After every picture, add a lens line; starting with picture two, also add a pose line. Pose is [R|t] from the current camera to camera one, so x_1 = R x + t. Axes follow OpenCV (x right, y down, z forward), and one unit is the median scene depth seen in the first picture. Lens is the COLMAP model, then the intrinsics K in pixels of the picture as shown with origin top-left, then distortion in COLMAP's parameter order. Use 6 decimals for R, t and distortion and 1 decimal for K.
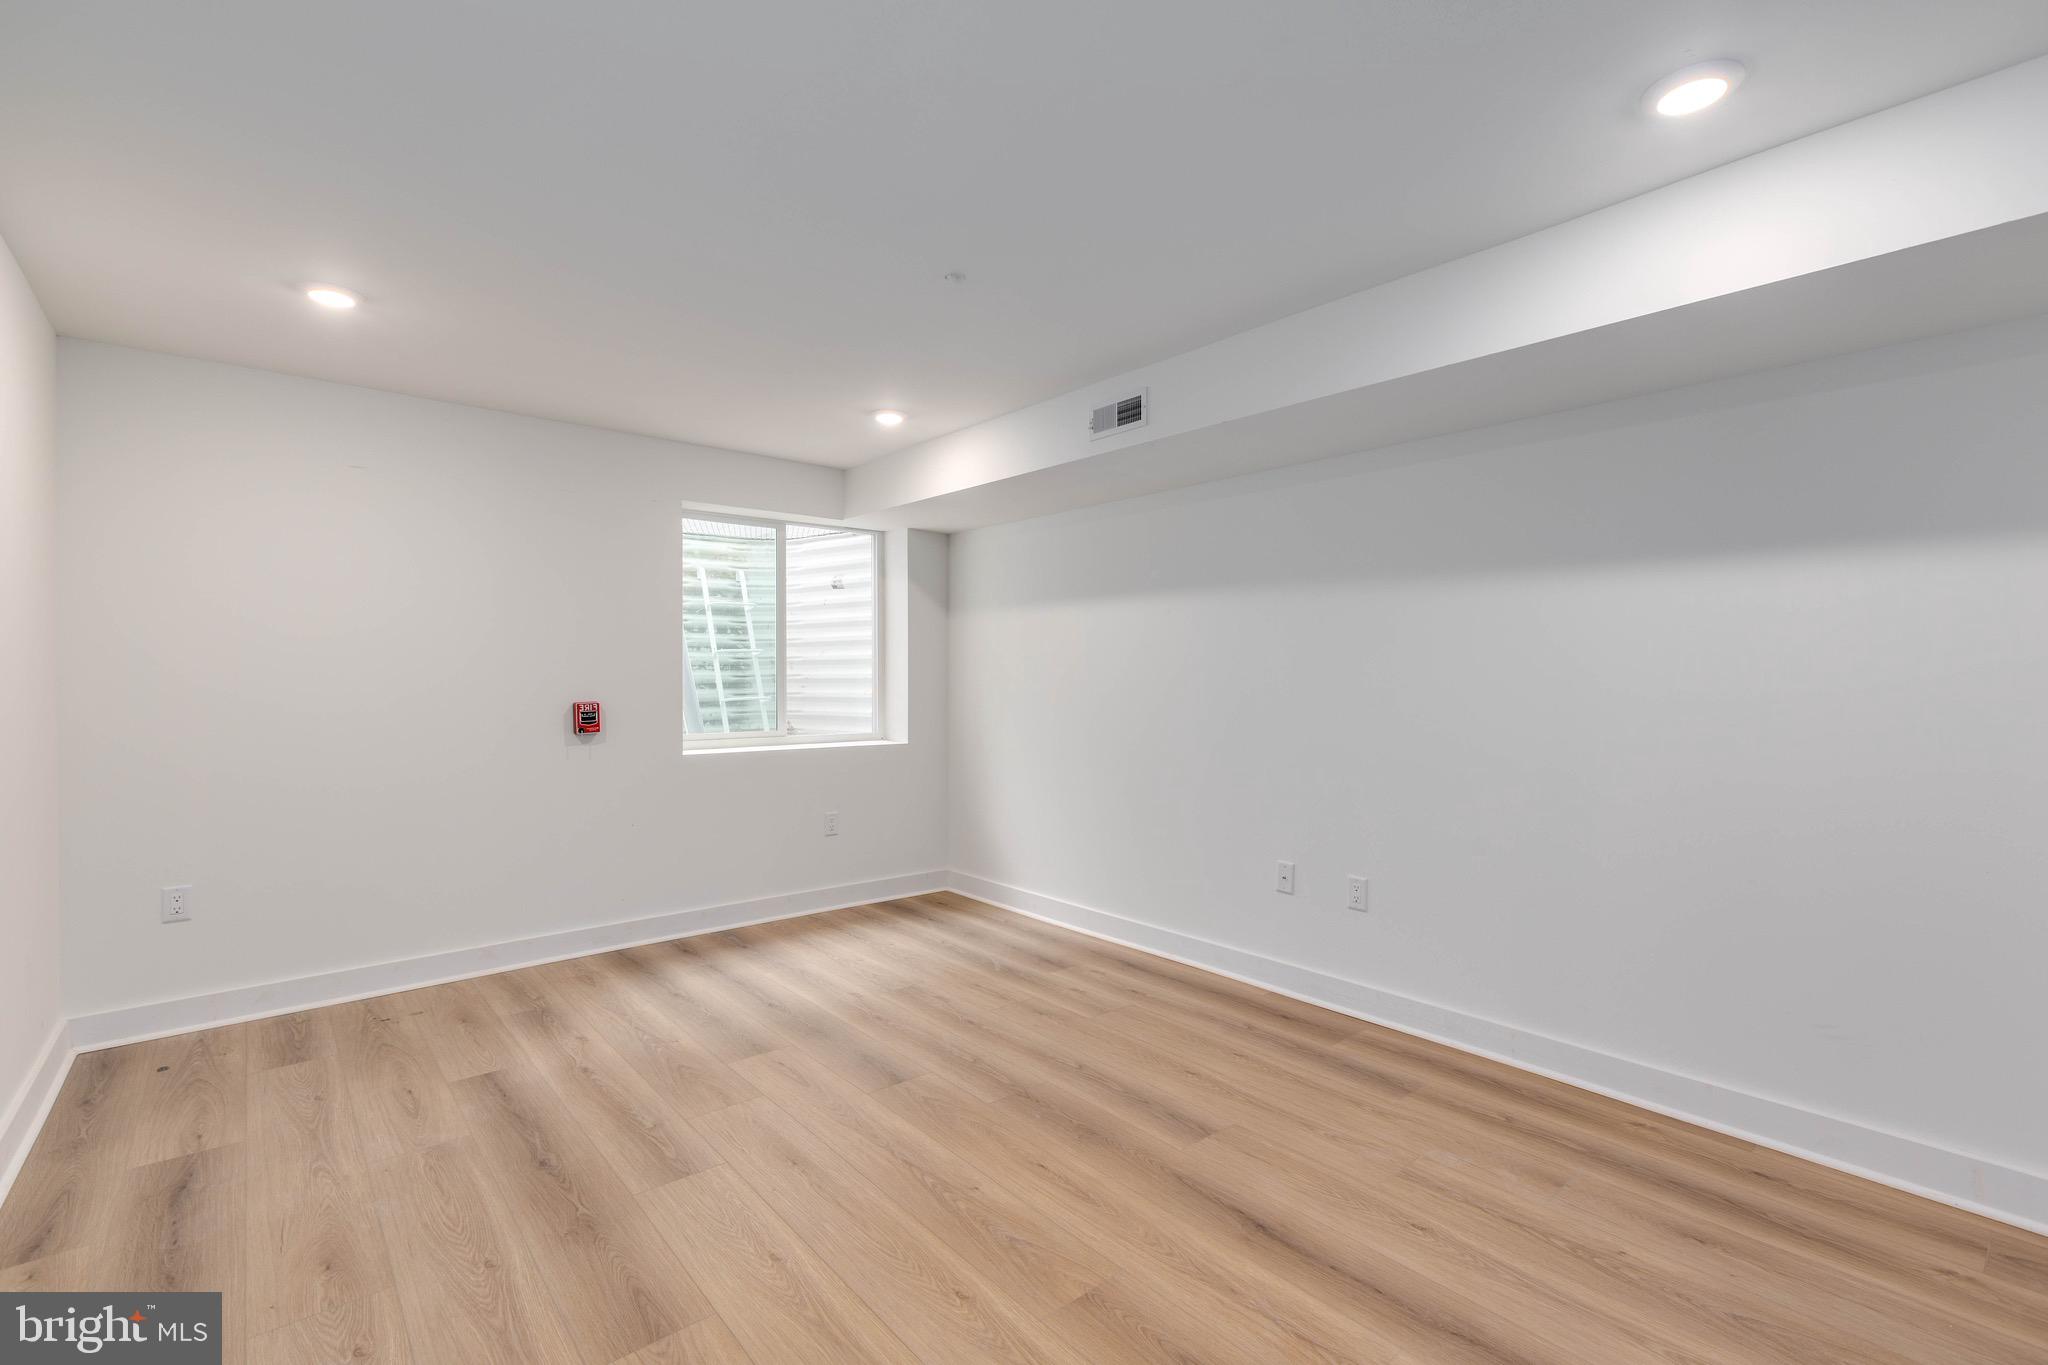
lens RADIAL K [[903.6, 0, 1023.9], [0, 903.6, 680.9], [0, 0, 1]] dist [0.001720, 0.000118]
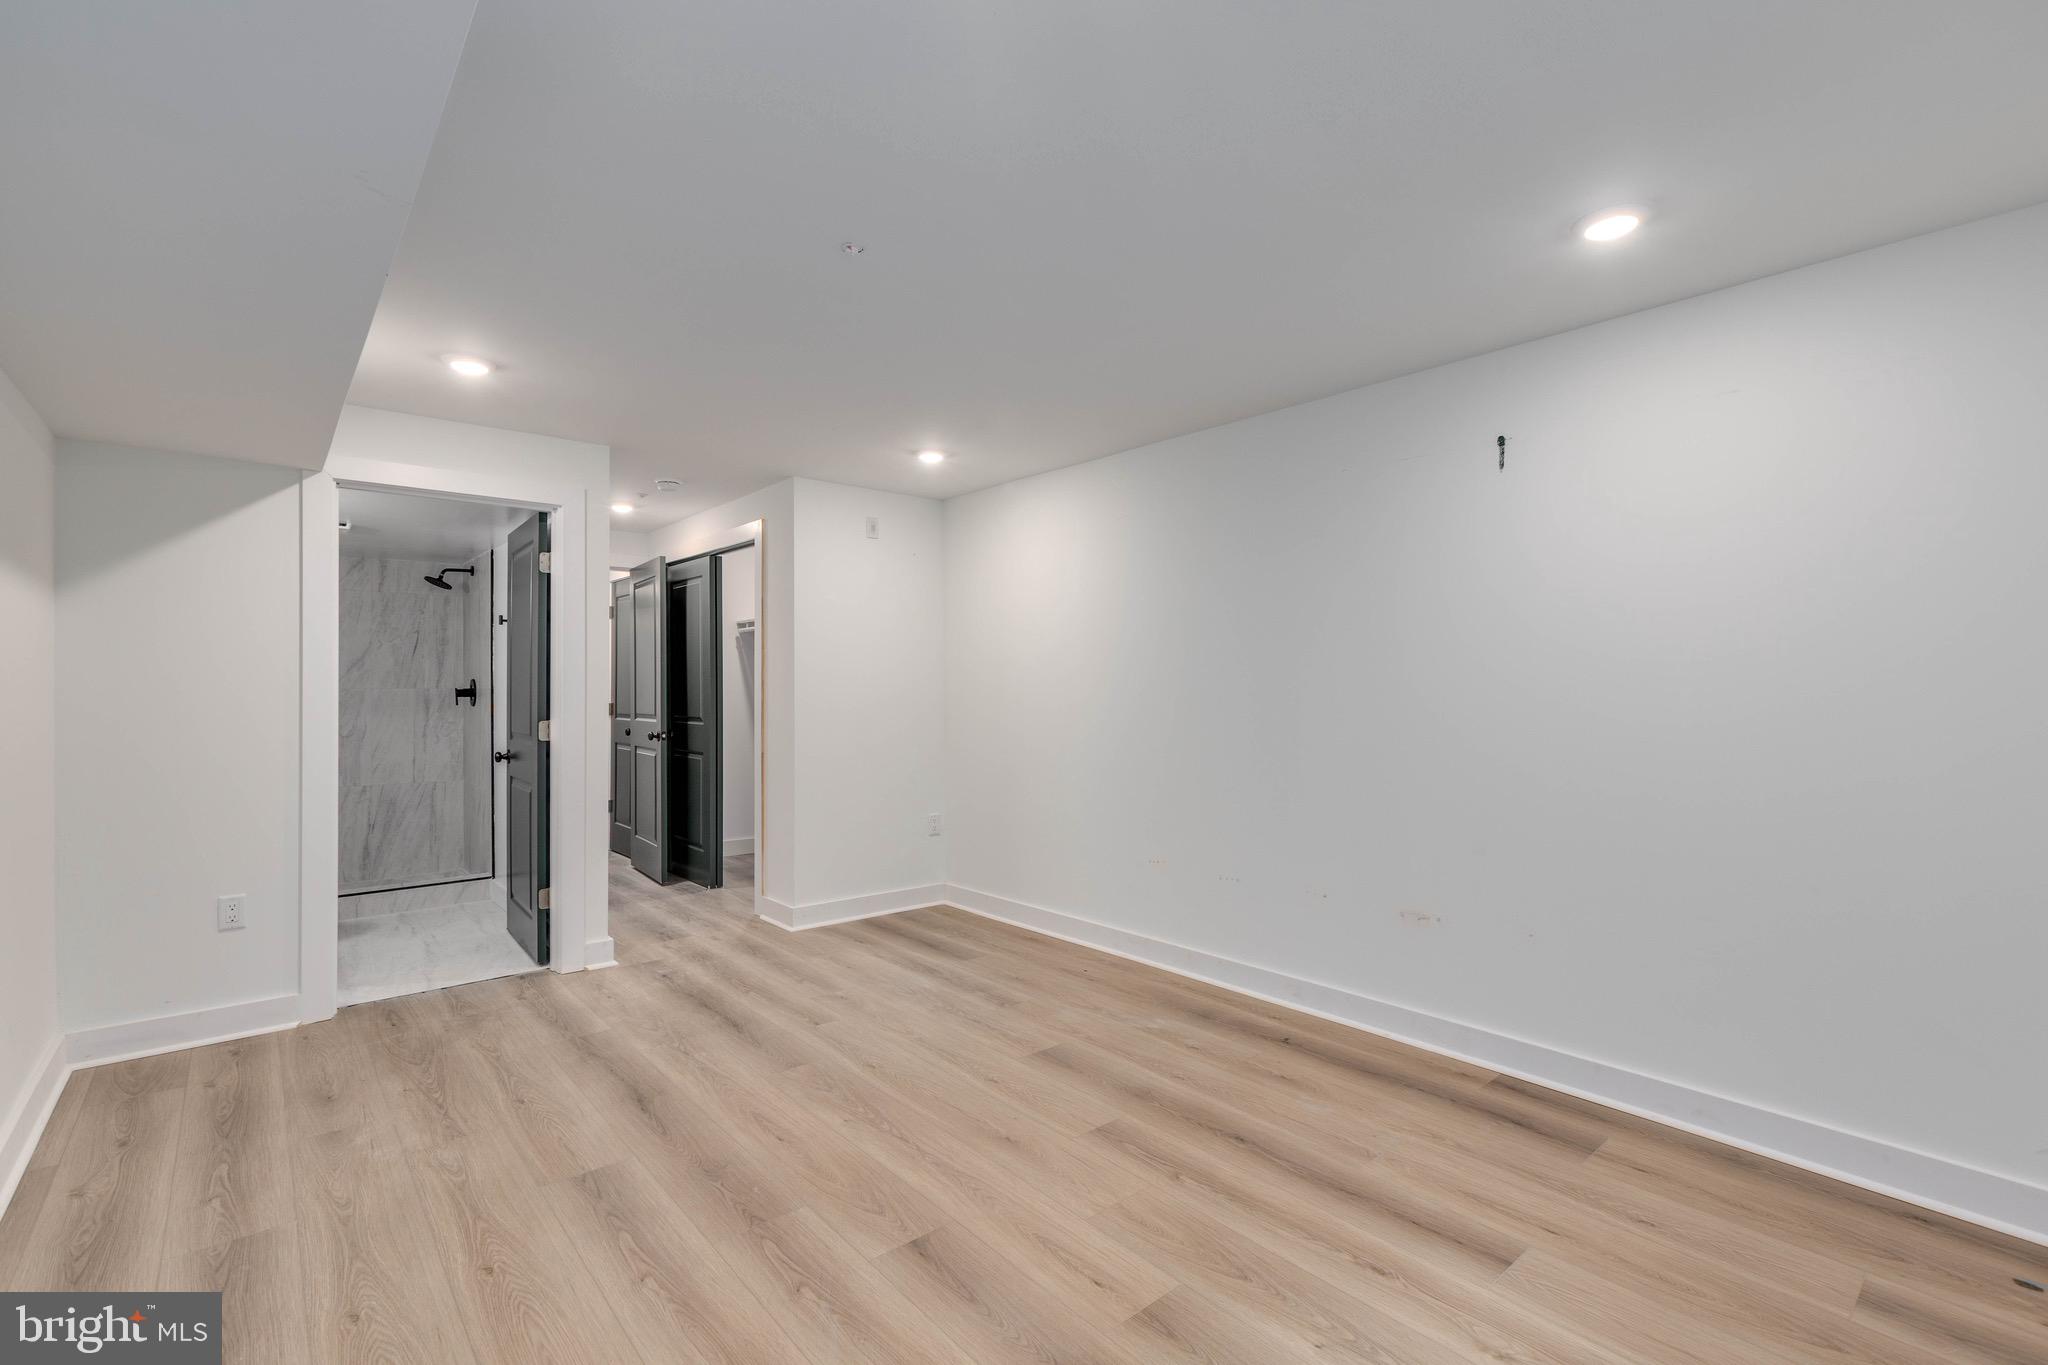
lens RADIAL K [[903.6, 0, 1024.0], [0, 903.6, 685.3], [0, 0, 1]] dist [0.001720, 0.000118]
pose [[-0.999991, -0.001467, -0.003880, -0.258294], [-0.001478, 0.999995, 0.002807, -0.012916], [0.003876, 0.002813, -0.999989, 2.011197]]
